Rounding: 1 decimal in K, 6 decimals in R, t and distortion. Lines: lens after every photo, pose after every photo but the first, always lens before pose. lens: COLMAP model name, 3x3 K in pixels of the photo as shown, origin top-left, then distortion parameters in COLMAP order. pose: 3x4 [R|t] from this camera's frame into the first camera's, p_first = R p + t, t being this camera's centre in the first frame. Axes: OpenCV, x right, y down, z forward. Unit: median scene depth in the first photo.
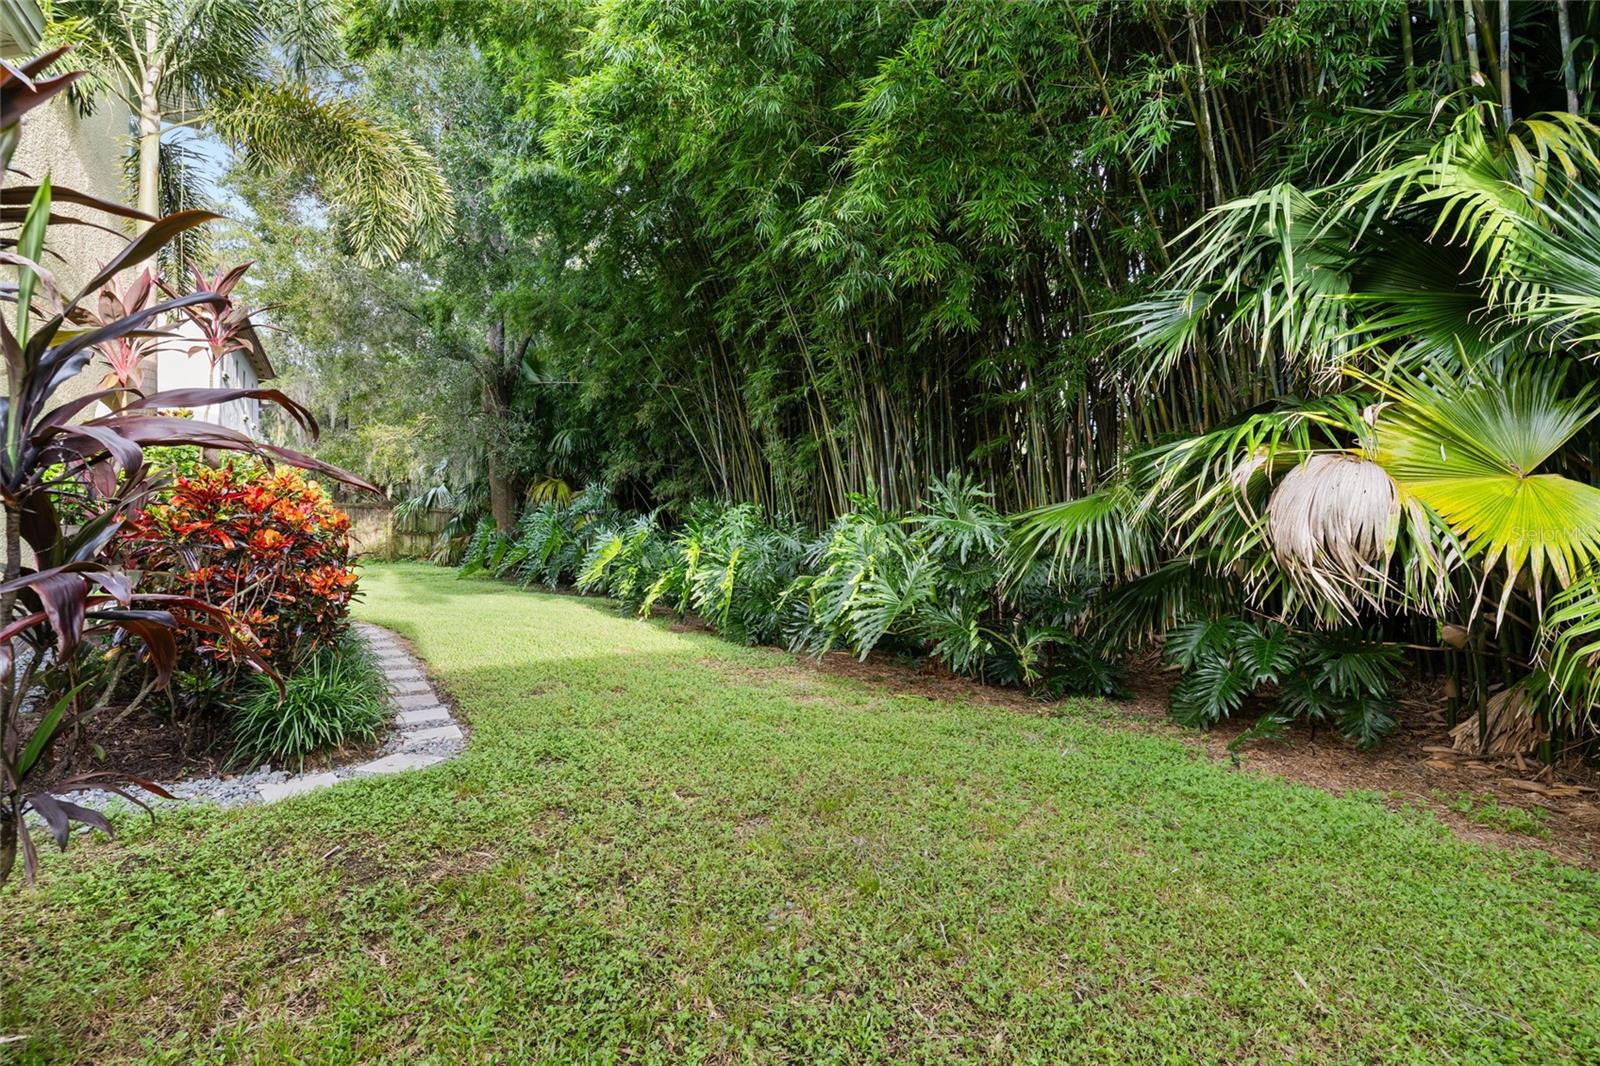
lens RADIAL K [[709.7, 0, 797.4], [0, 709.7, 524.2], [0, 0, 1]] dist [-0.010410, 0.001576]
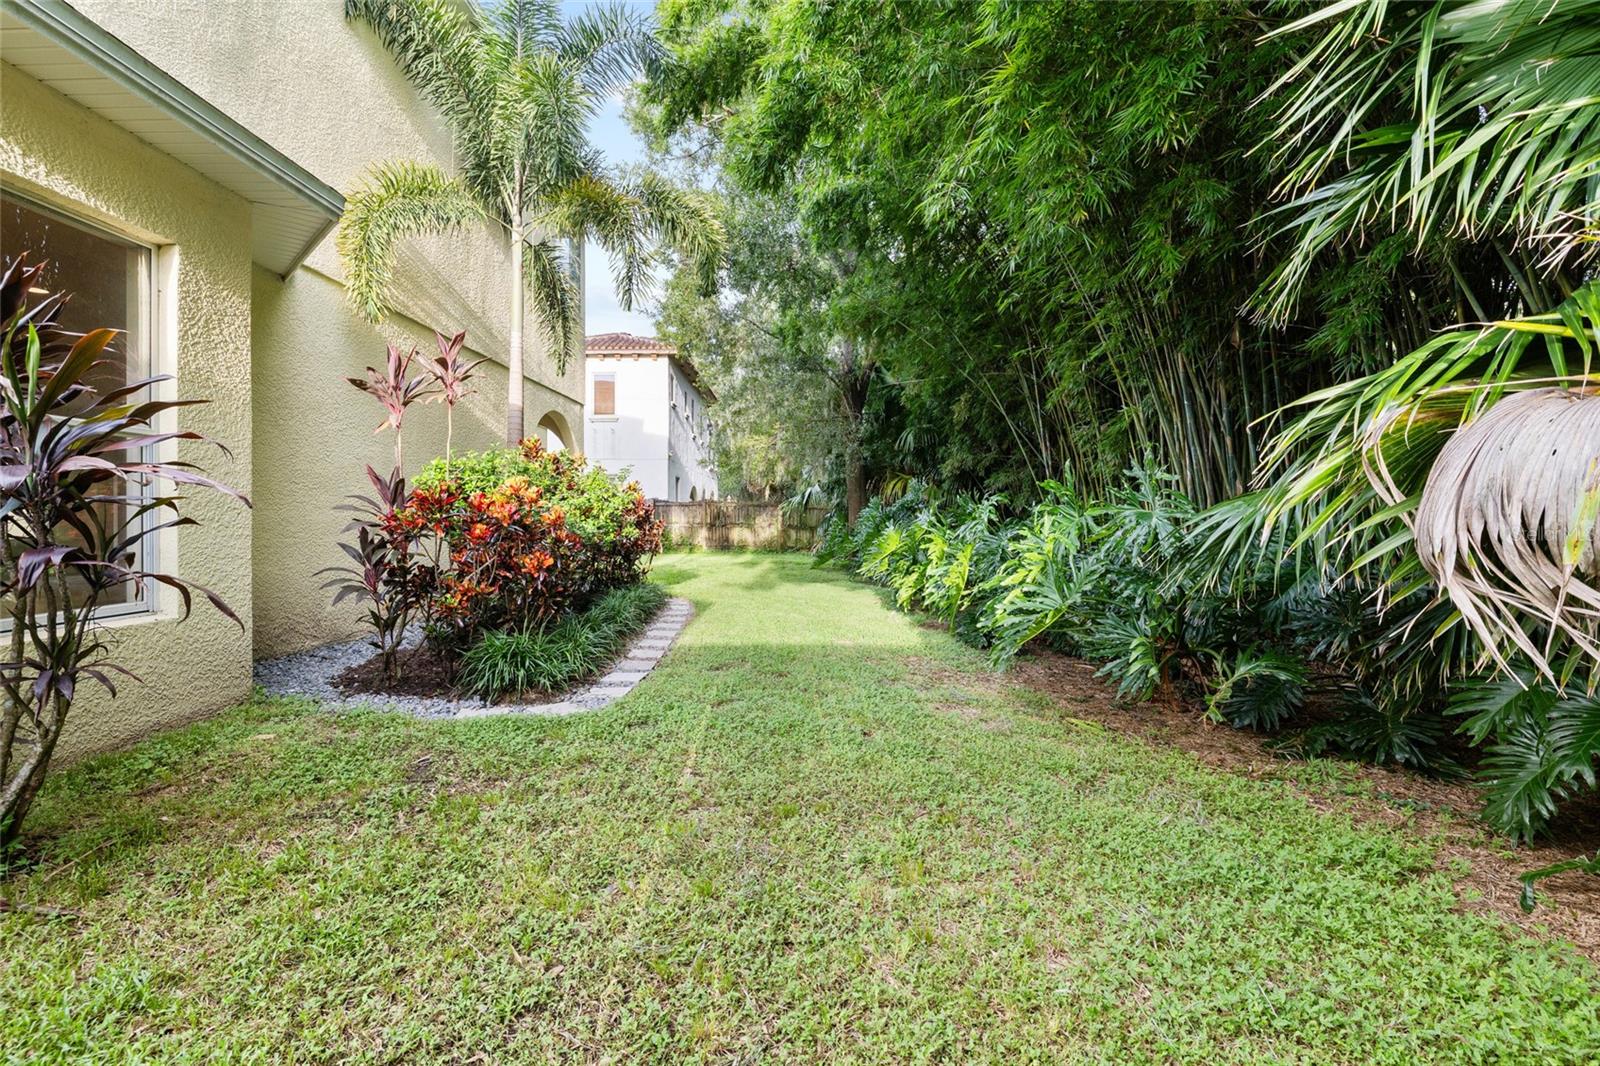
lens RADIAL K [[720.5, 0, 813.7], [0, 720.5, 533.8], [0, 0, 1]] dist [0.002650, 0.000612]
pose [[0.834553, 0.004113, -0.550912, 0.325322], [0.007813, 0.999783, 0.019300, 0.001217], [0.550872, -0.020411, 0.834340, 0.106221]]
